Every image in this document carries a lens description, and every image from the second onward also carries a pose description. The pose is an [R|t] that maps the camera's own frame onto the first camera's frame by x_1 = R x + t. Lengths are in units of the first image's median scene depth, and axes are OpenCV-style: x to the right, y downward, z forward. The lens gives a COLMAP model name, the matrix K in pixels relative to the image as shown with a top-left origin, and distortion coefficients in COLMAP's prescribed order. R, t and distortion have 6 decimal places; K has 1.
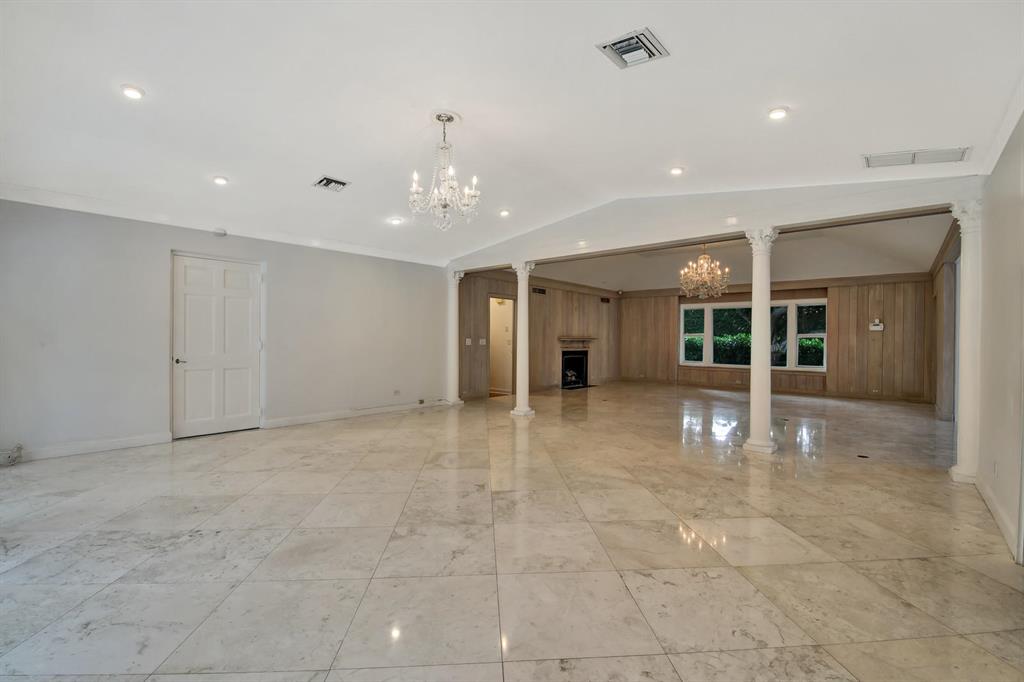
lens RADIAL K [[450.1, 0, 509.9], [0, 450.1, 342.7], [0, 0, 1]] dist [-0.004366, -0.007620]
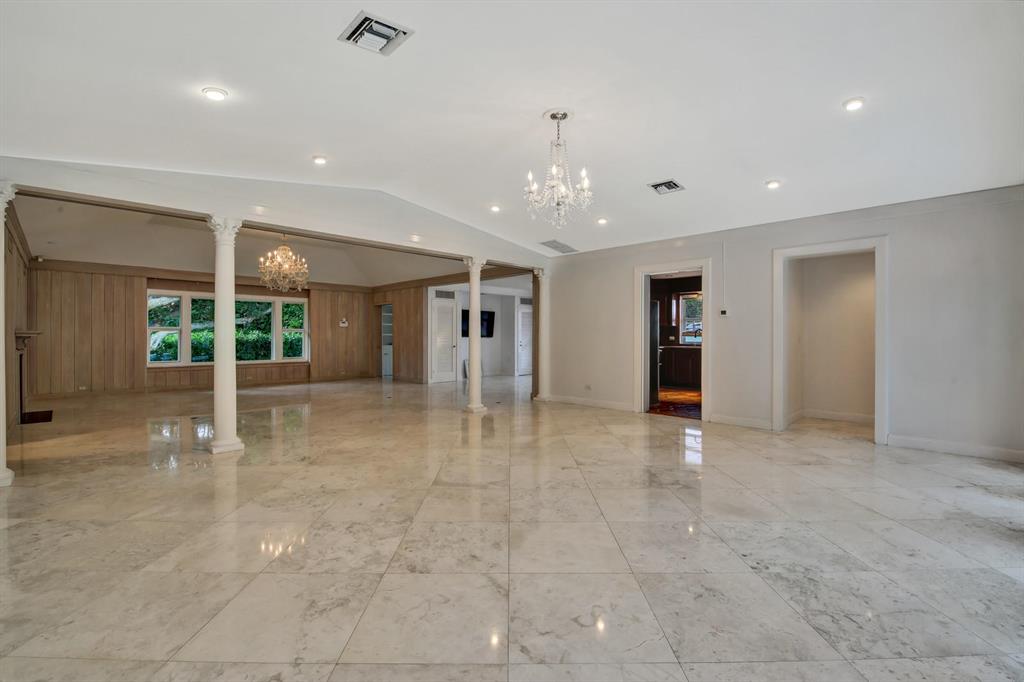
lens RADIAL K [[450.1, 0, 519.5], [0, 450.1, 336.8], [0, 0, 1]] dist [-0.004366, -0.007620]
pose [[0.051219, -0.009856, 0.998639, -0.408337], [0.007334, 0.999928, 0.009493, -0.005785], [-0.998661, 0.006838, 0.051288, 0.366266]]
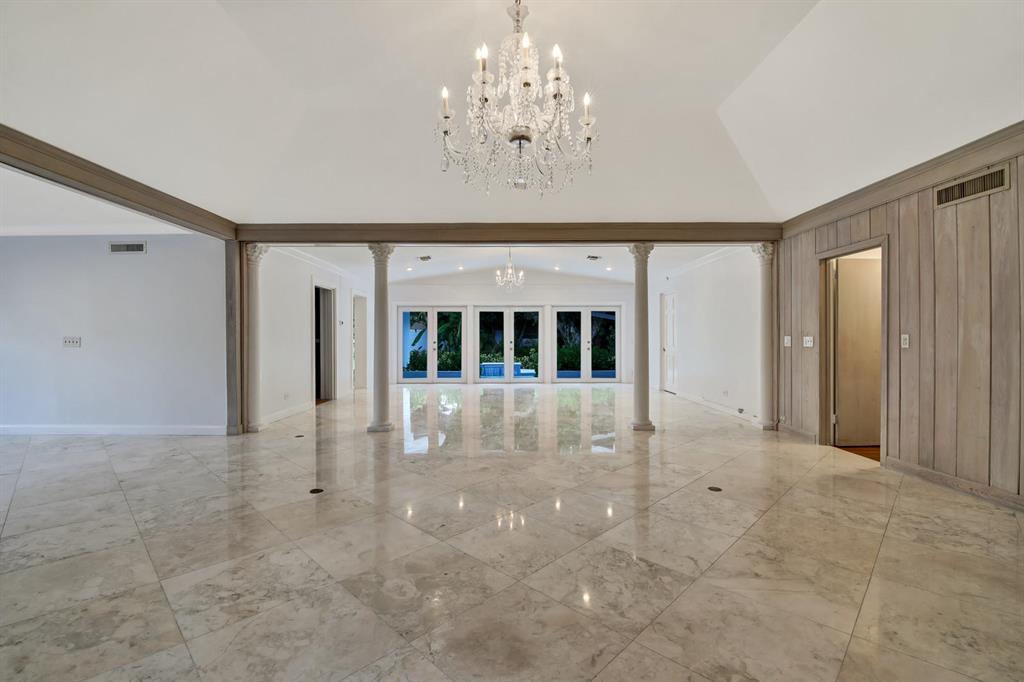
lens RADIAL K [[450.1, 0, 511.6], [0, 450.1, 338.9], [0, 0, 1]] dist [-0.004366, -0.007620]
pose [[-0.746160, -0.004258, -0.665753, 0.509374], [-0.008178, 0.999963, 0.002770, -0.003283], [0.665717, 0.007511, -0.746167, 0.985140]]
